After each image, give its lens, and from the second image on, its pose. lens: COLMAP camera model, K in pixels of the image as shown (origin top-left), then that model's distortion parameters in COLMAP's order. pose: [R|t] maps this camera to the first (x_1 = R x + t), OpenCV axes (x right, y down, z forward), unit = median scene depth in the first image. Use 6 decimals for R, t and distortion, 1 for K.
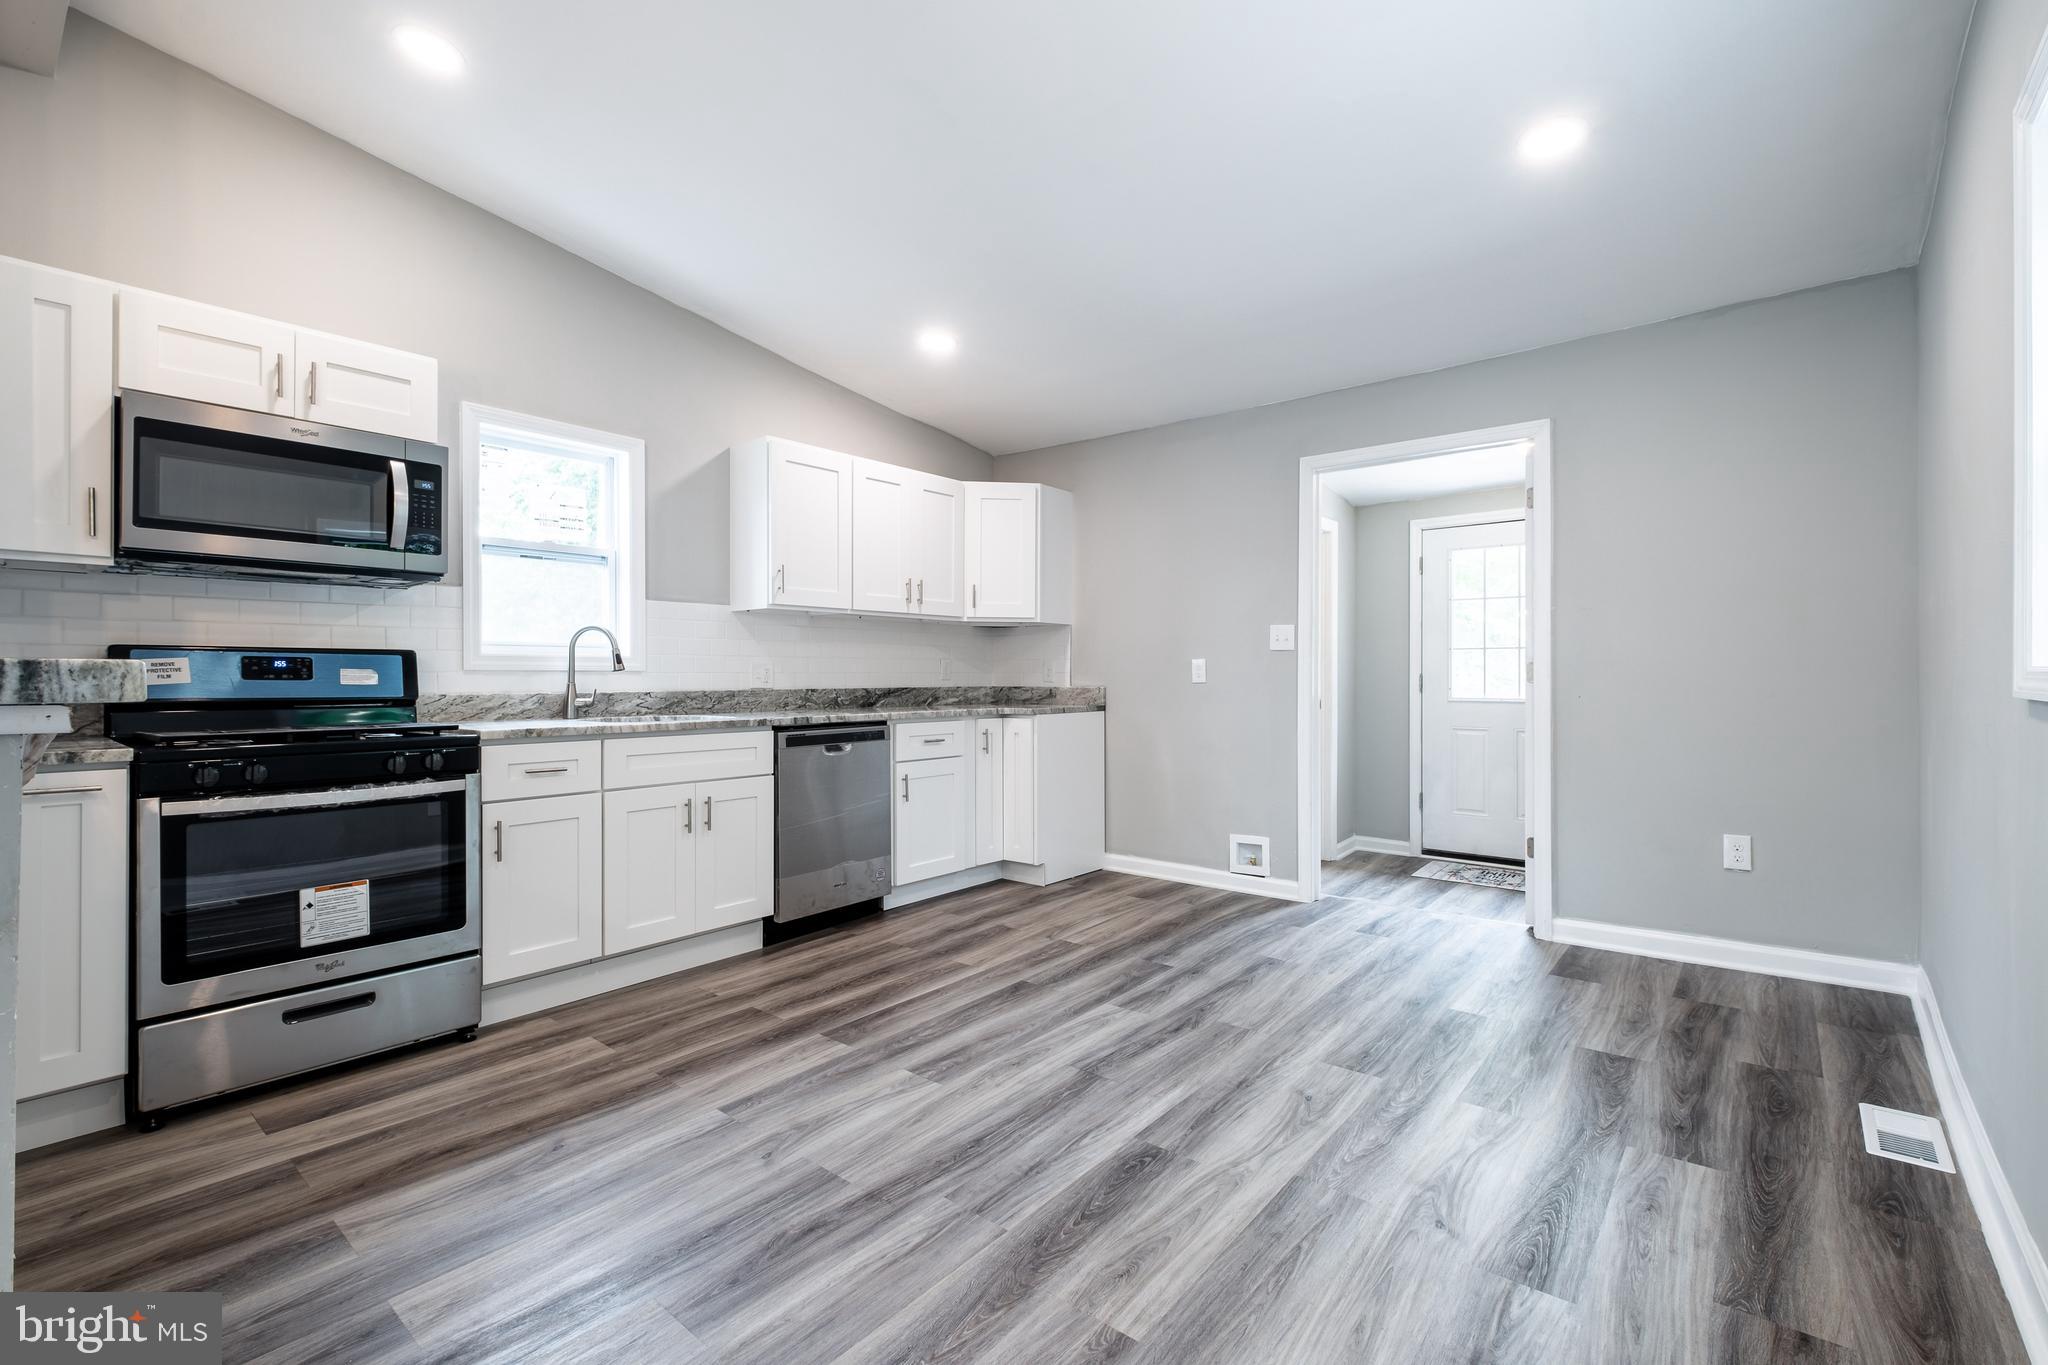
lens RADIAL K [[892.9, 0, 1020.1], [0, 892.9, 678.9], [0, 0, 1]] dist [0.006051, -0.006213]
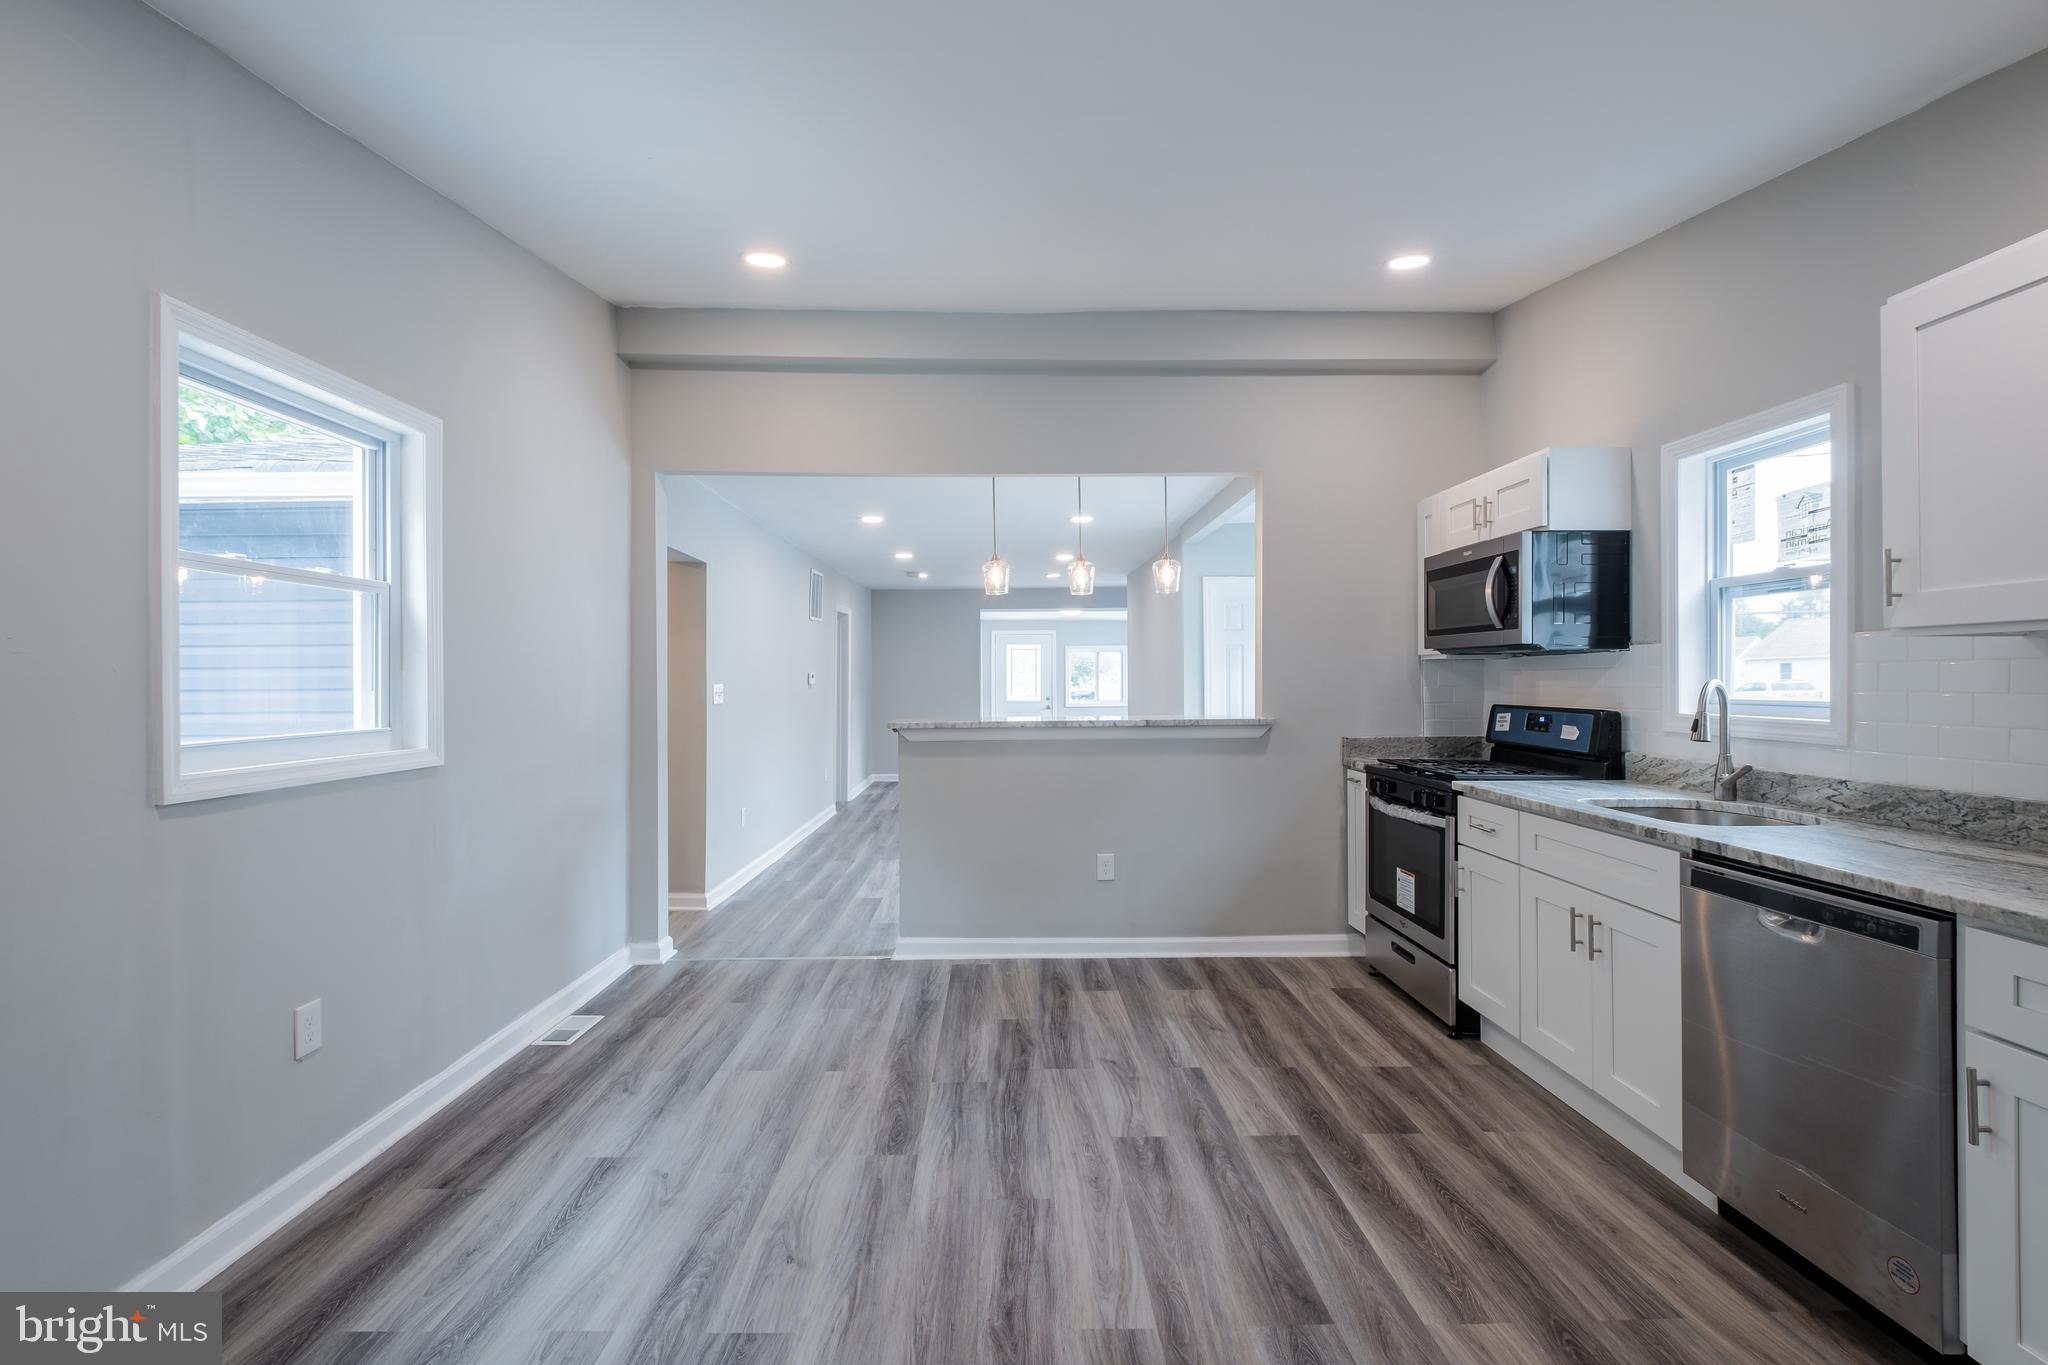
lens RADIAL K [[892.9, 0, 1021.2], [0, 892.9, 679.5], [0, 0, 1]] dist [0.006051, -0.006213]
pose [[-0.751512, 0.004516, -0.659704, 0.727879], [0.002102, 0.999988, 0.004450, -0.100191], [0.659716, 0.001957, -0.751512, 1.808081]]
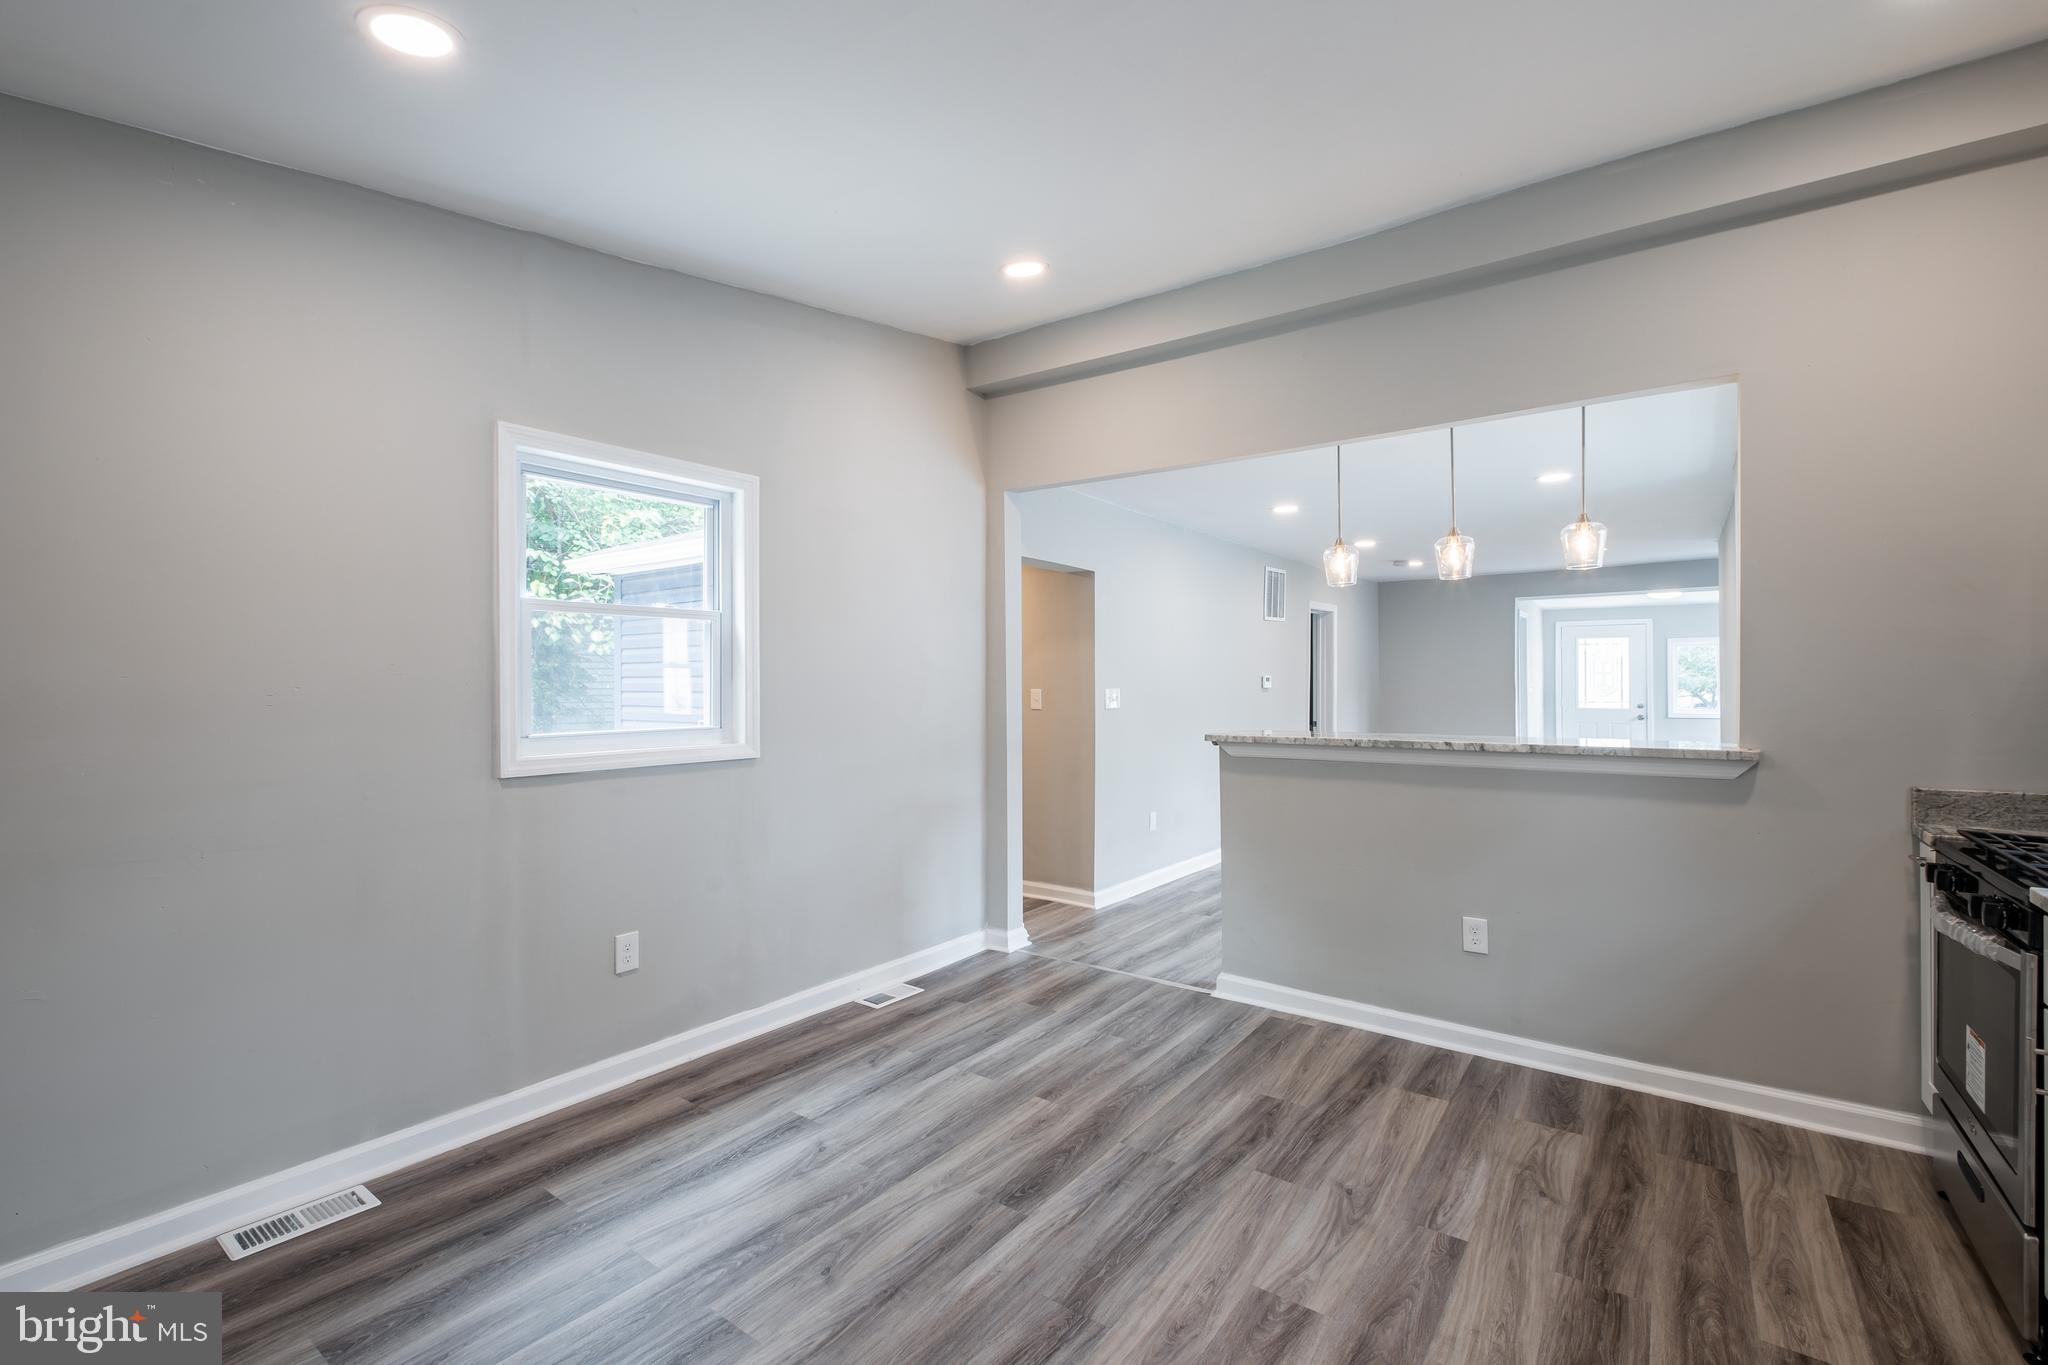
lens RADIAL K [[892.9, 0, 1019.1], [0, 892.9, 680.8], [0, 0, 1]] dist [0.006051, -0.006213]
pose [[-0.997664, 0.004139, -0.068184, 0.191296], [0.003820, 0.999981, 0.004809, -0.114172], [0.068203, 0.004537, -0.997661, 1.891068]]
